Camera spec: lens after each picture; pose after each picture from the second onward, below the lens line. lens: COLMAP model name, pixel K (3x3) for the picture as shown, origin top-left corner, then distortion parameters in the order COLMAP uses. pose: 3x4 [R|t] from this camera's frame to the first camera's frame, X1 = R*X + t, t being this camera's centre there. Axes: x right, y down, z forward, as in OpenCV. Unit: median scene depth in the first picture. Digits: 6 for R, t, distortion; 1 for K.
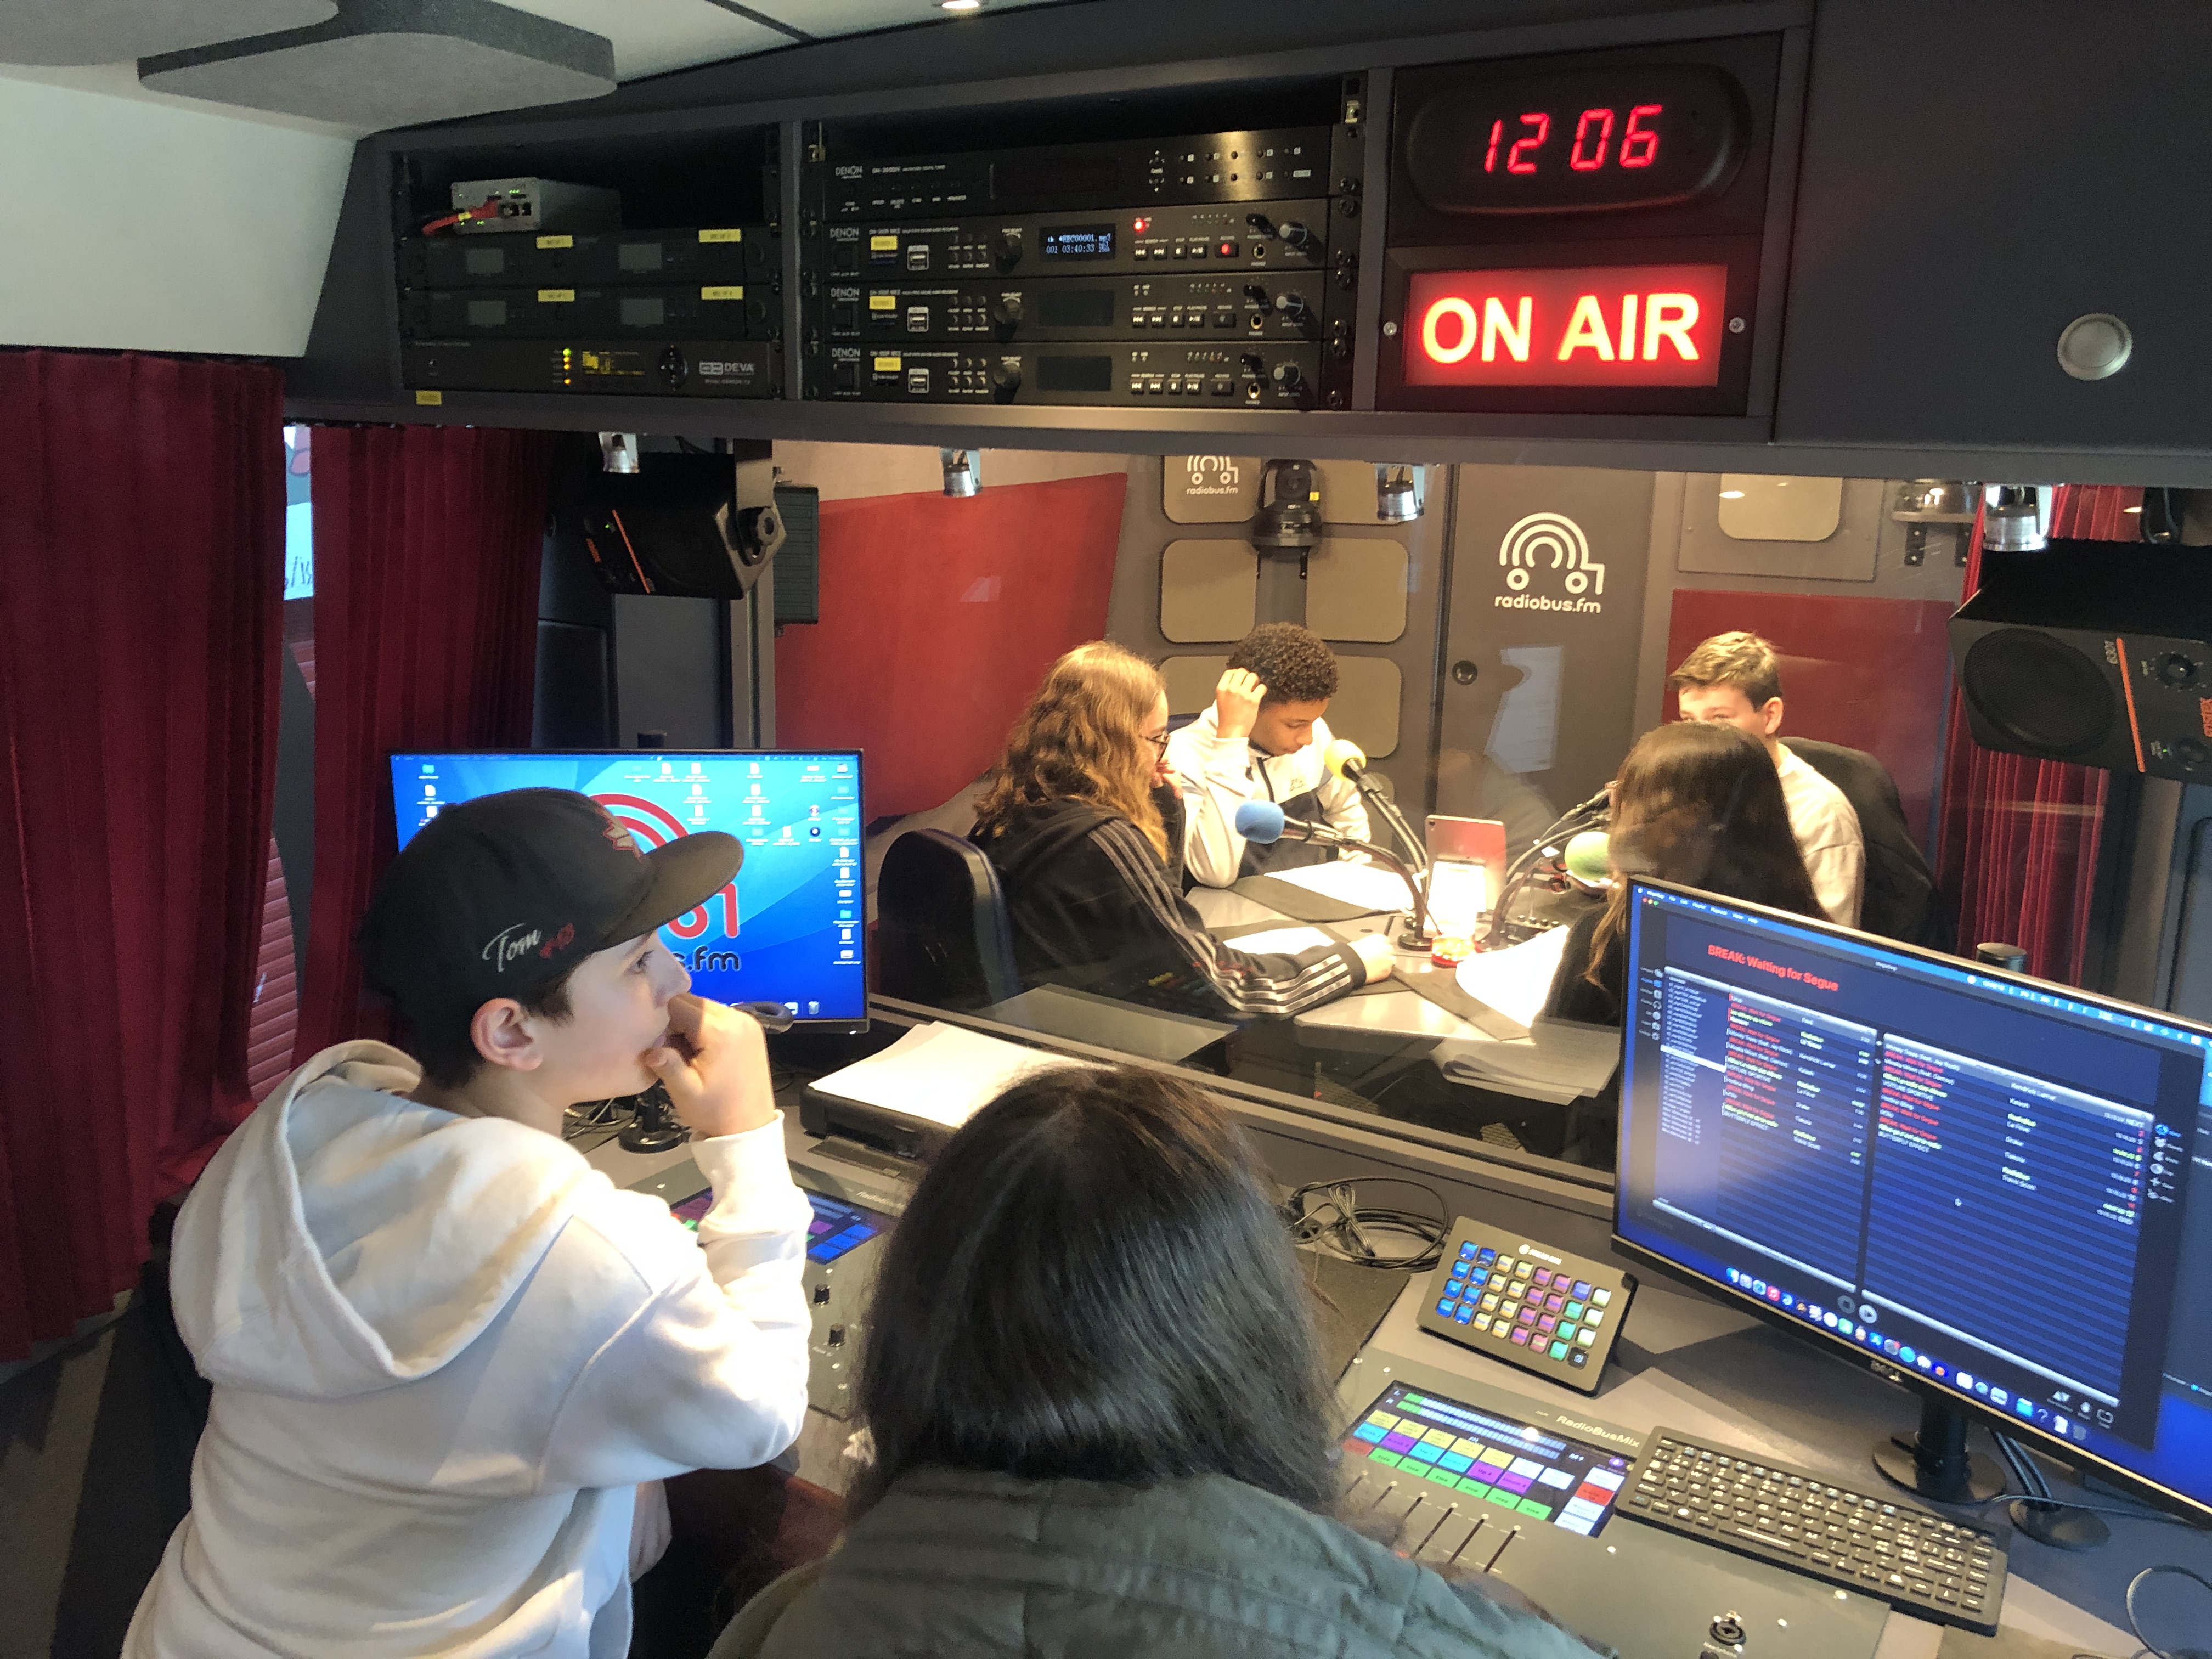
lens RADIAL K [[1802.2, 0, 1122.9], [0, 1802.2, 818.7], [0, 0, 1]] dist [0.014188, 0.005127]
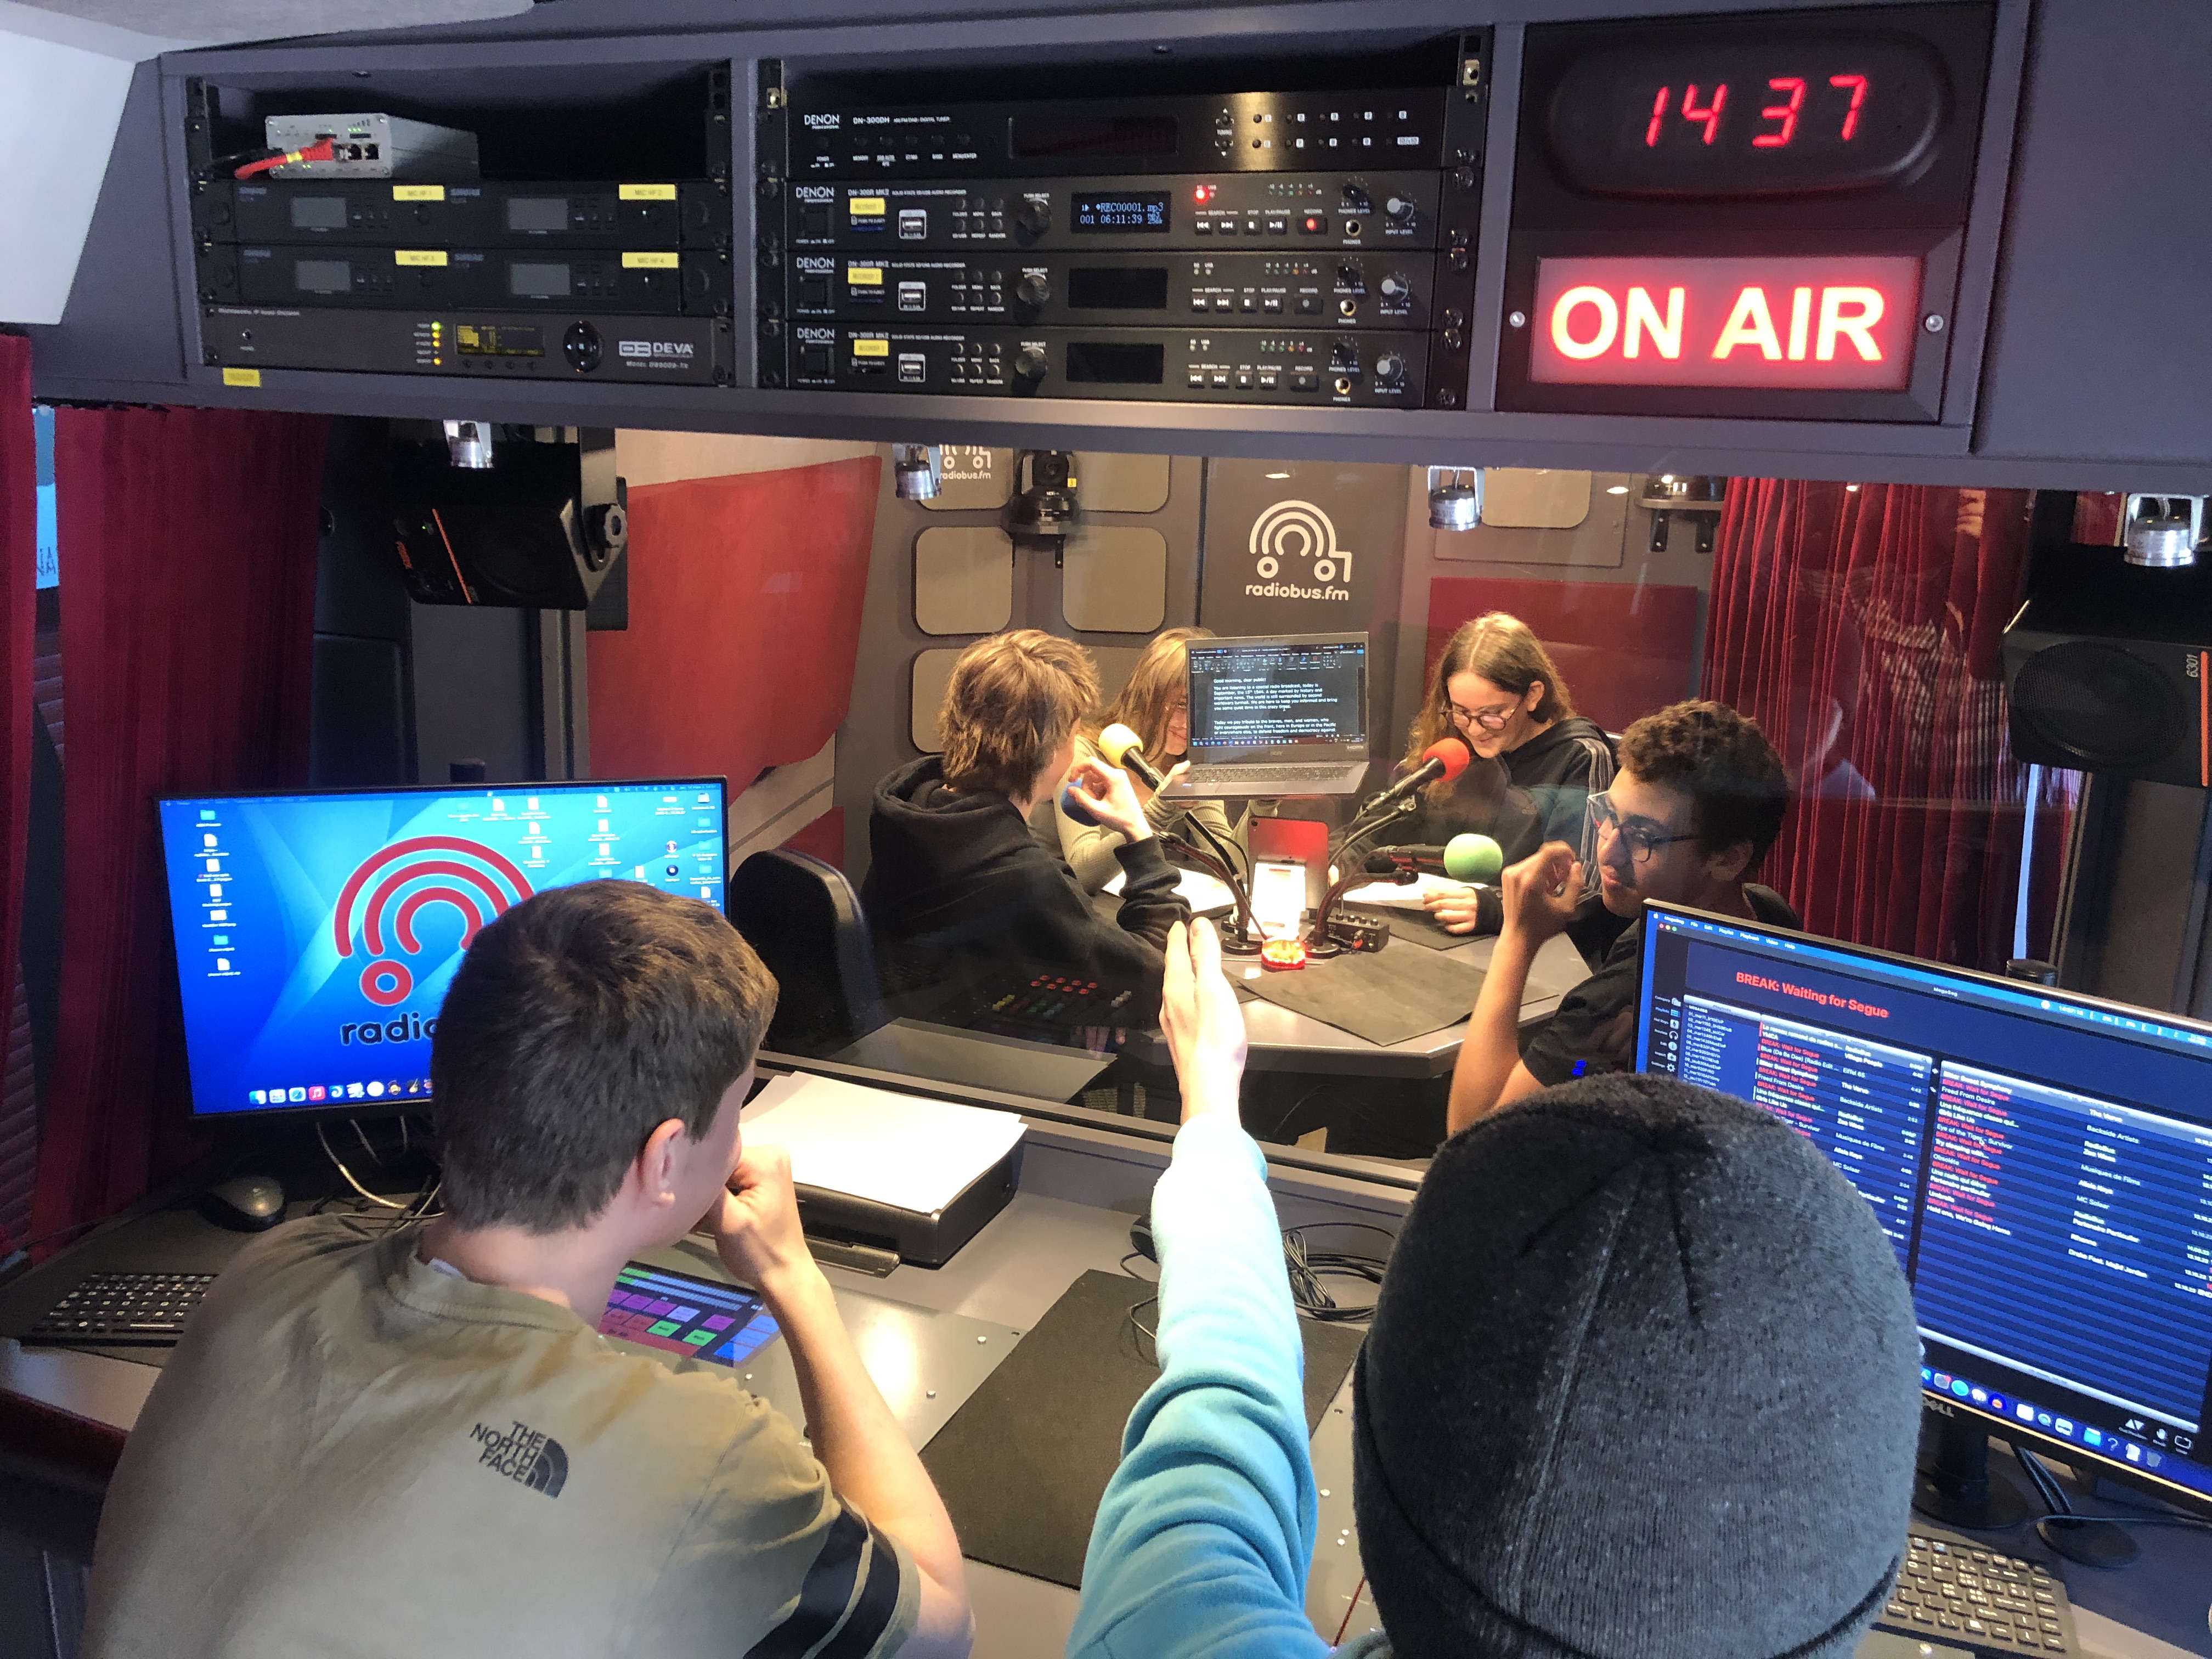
lens RADIAL K [[1802.2, 0, 1108.7], [0, 1802.2, 821.7], [0, 0, 1]] dist [0.014188, 0.005127]
pose [[0.982540, -0.032905, 0.183121, -0.173139], [0.030415, 0.999403, 0.016392, -0.035218], [-0.183551, -0.010536, 0.982954, 0.125315]]
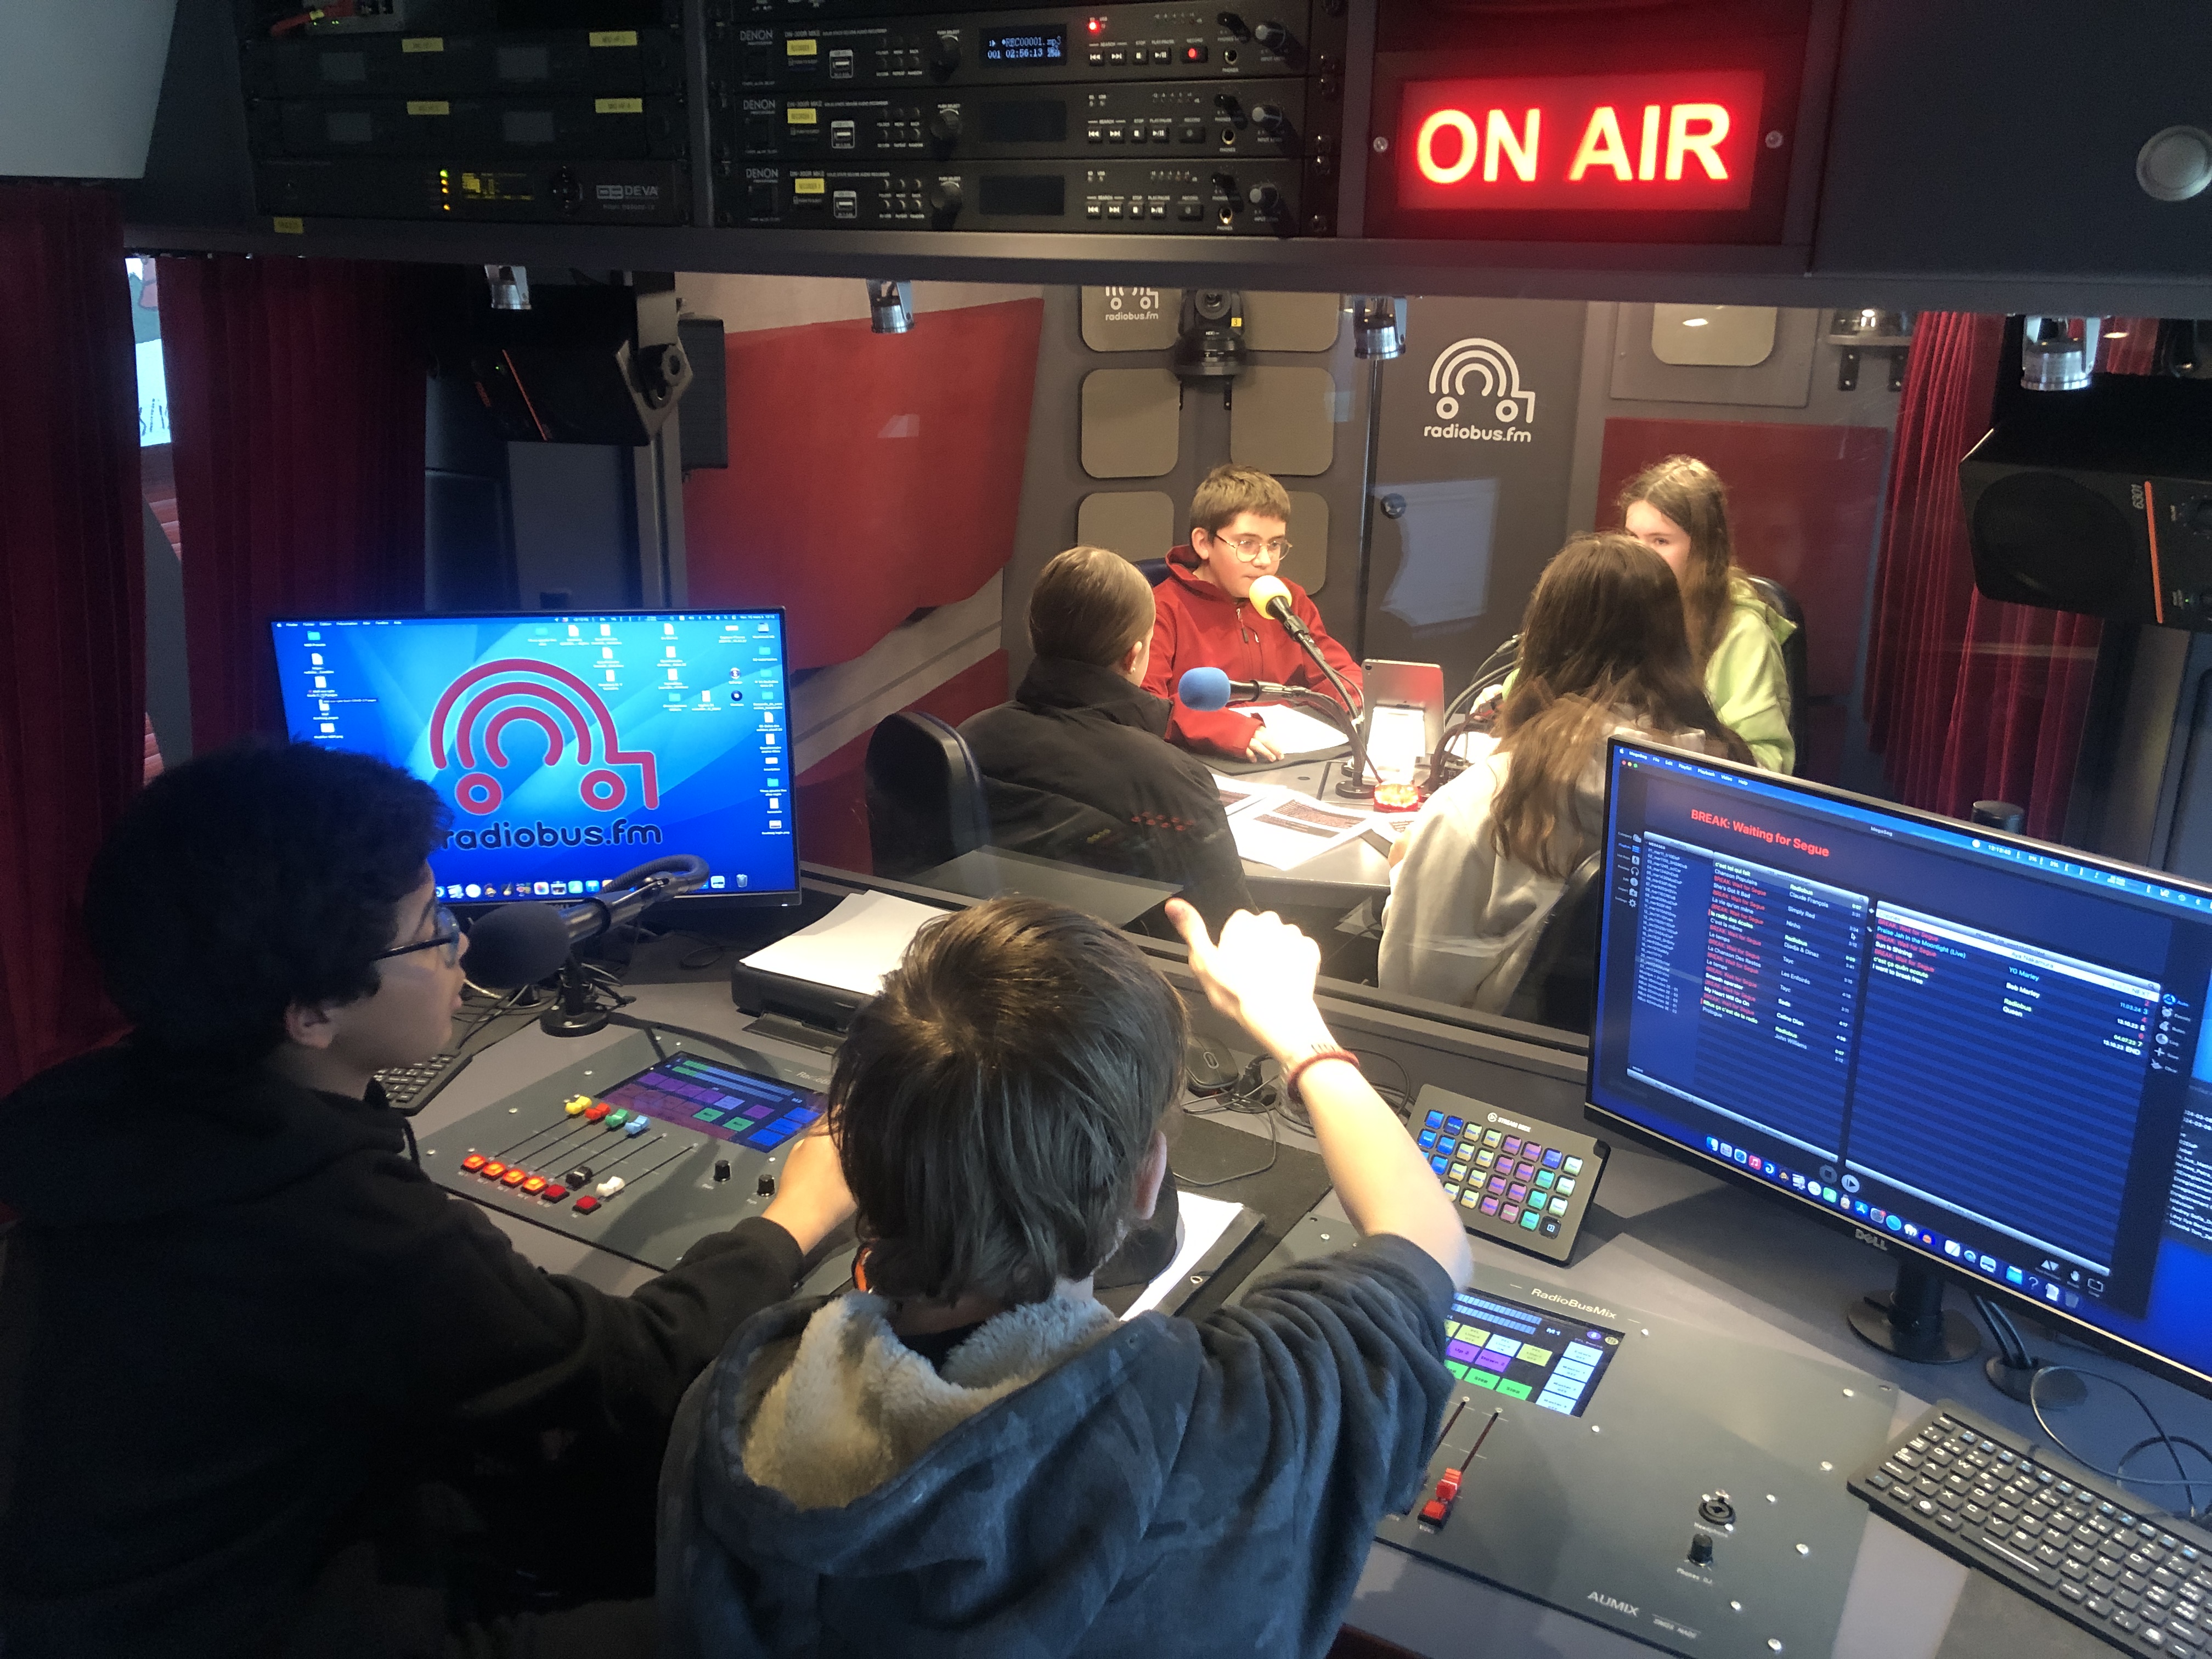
lens RADIAL K [[1802.2, 0, 1128.2], [0, 1802.2, 813.8], [0, 0, 1]] dist [0.014188, 0.005127]
pose [[0.998430, -0.021760, 0.051605, -0.024032], [0.017007, 0.995723, 0.090815, -0.019019], [-0.053360, -0.089794, 0.994530, 0.066165]]
